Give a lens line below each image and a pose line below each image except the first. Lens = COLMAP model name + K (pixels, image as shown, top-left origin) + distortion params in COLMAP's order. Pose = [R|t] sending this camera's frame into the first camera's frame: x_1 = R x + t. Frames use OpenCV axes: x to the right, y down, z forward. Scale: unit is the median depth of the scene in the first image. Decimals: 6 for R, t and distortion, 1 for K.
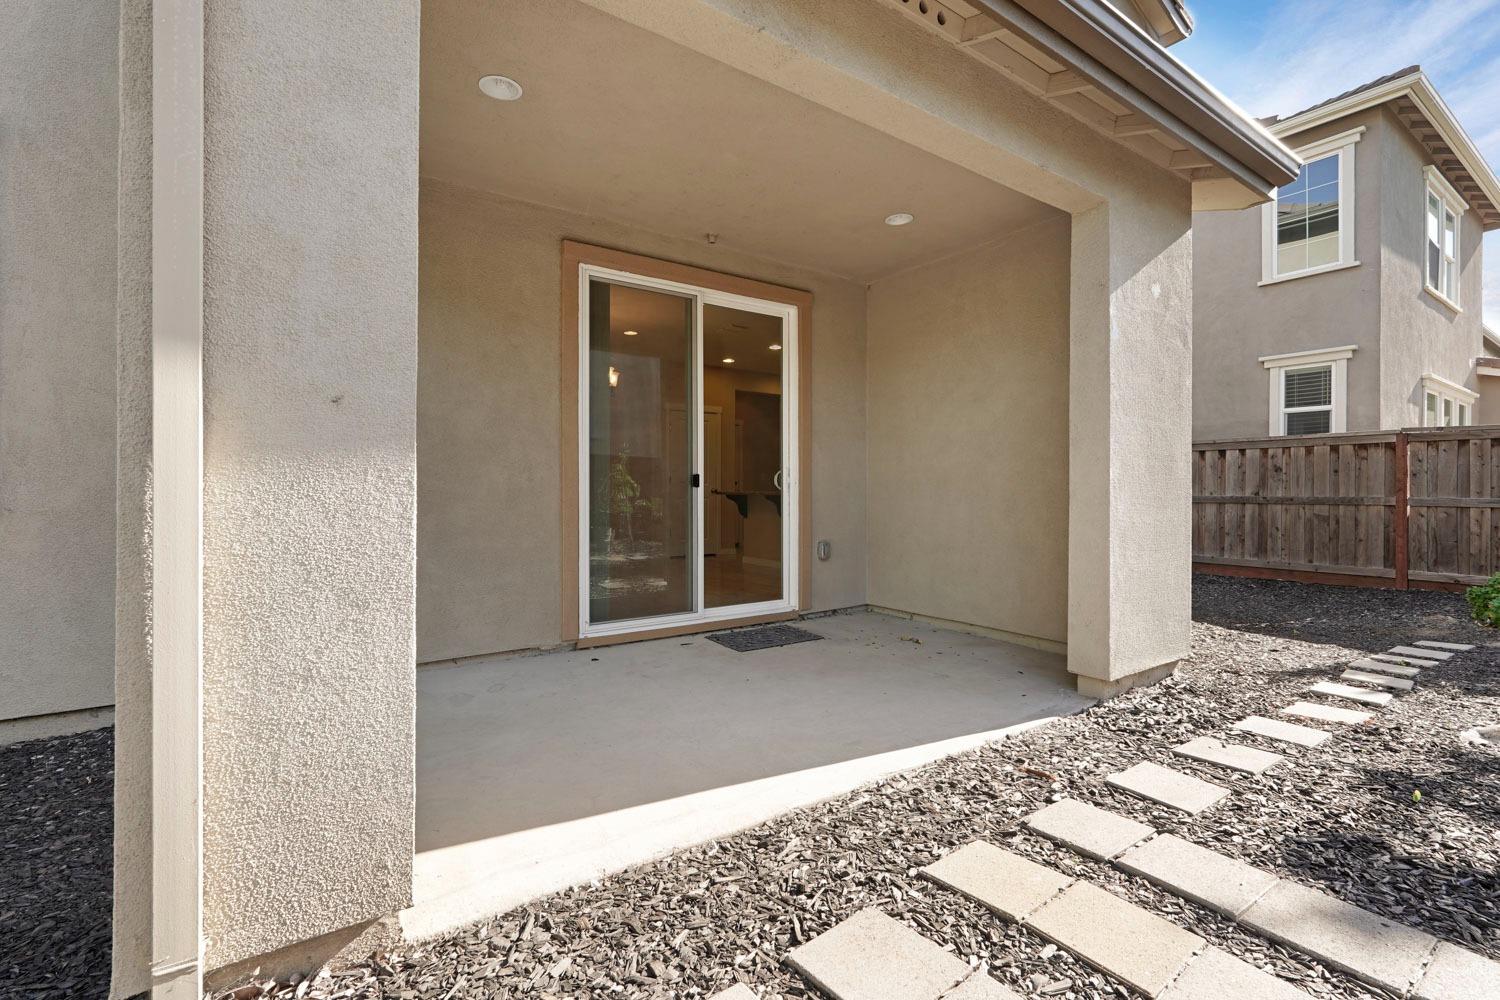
lens RADIAL K [[673.1, 0, 750.0], [0, 673.1, 490.5], [0, 0, 1]] dist [0.001030, 0.000300]
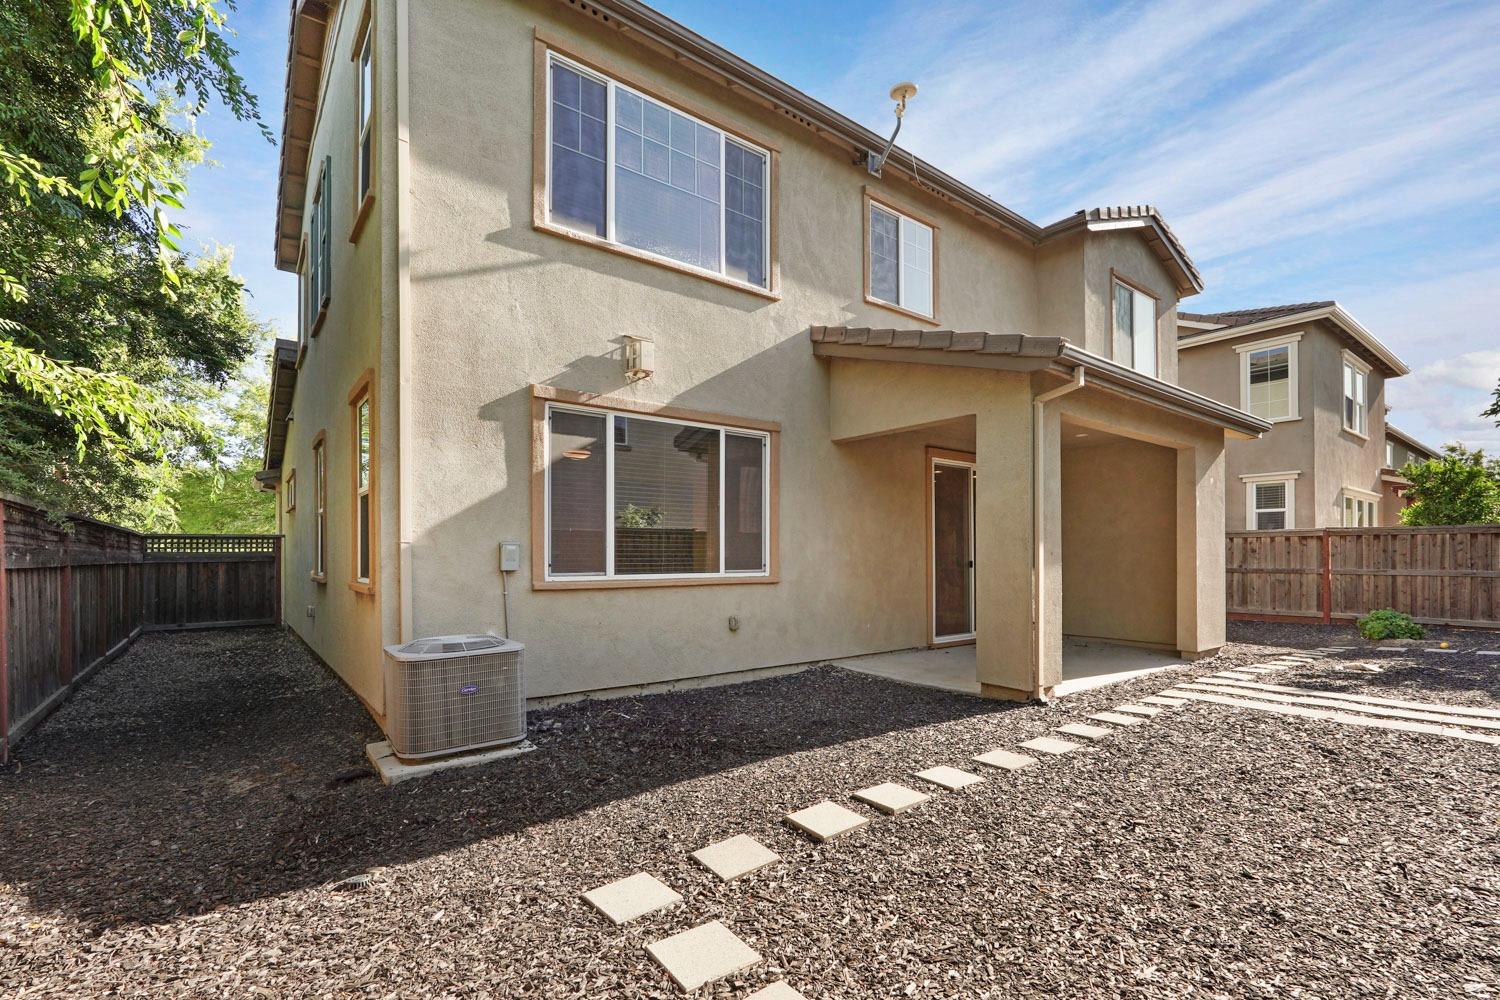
lens RADIAL K [[690.0, 0, 755.1], [0, 690.0, 550.3], [0, 0, 1]] dist [0.000057, 0.000611]
pose [[0.998289, -0.003395, 0.058376, -0.510018], [0.003900, 0.999956, -0.008529, -0.024973], [-0.058345, 0.008742, 0.998258, -0.584395]]
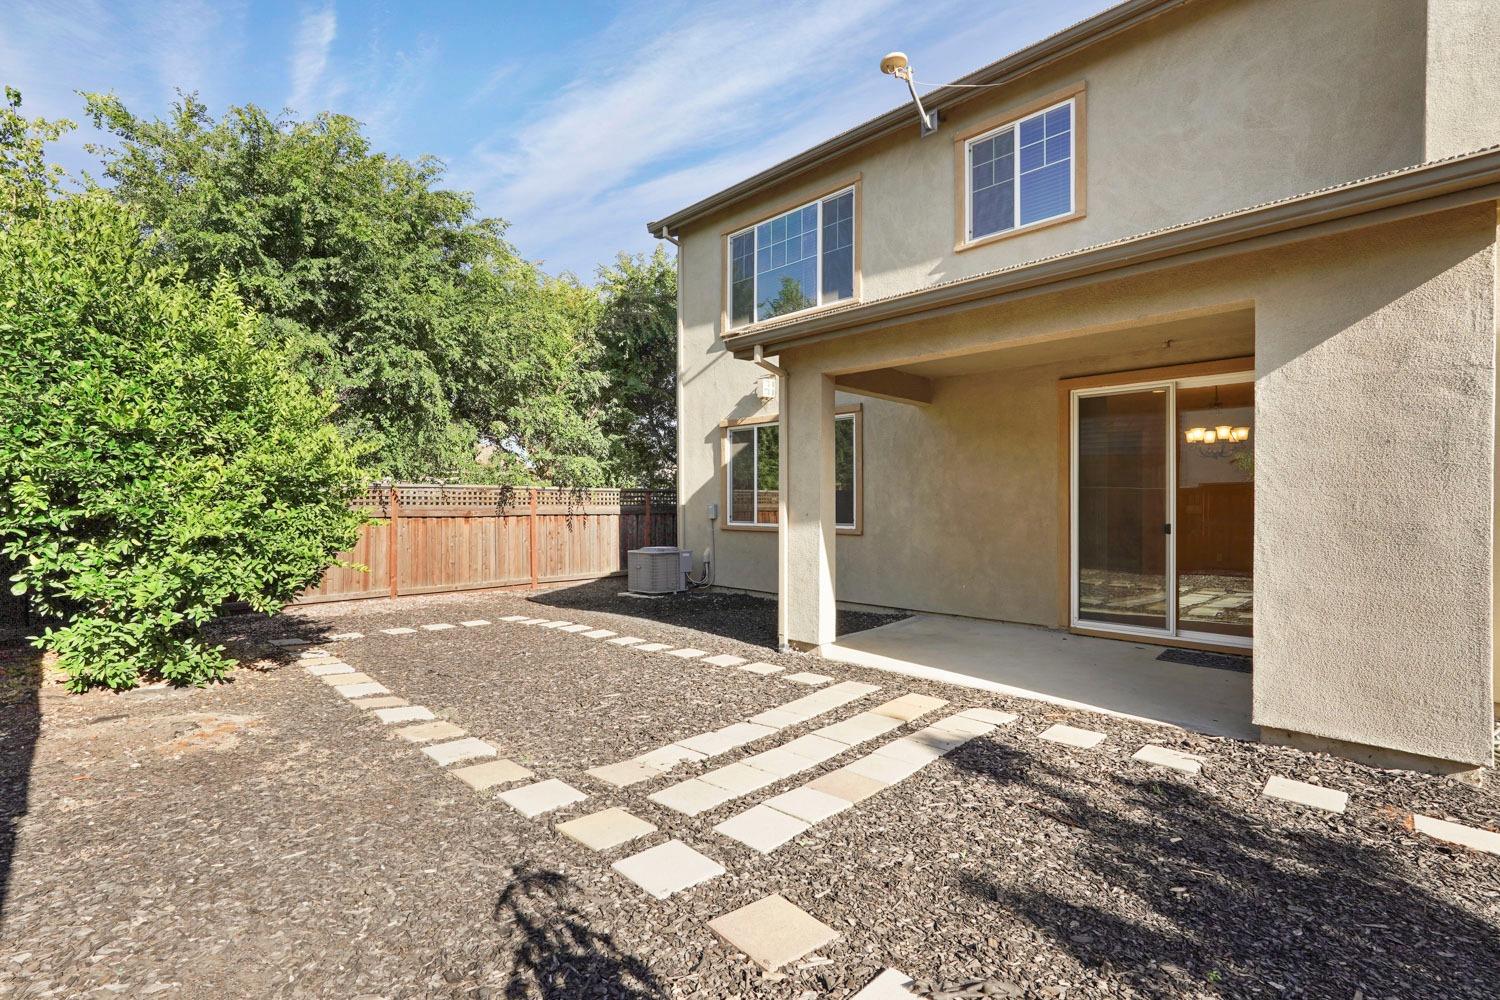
lens RADIAL K [[694.0, 0, 749.8], [0, 694.0, 506.1], [0, 0, 1]] dist [0.001523, -0.000024]
pose [[0.176996, 0.002554, -0.984208, 0.694550], [0.002593, 0.999992, 0.003061, -0.041182], [0.984208, -0.003093, 0.176988, -0.021121]]
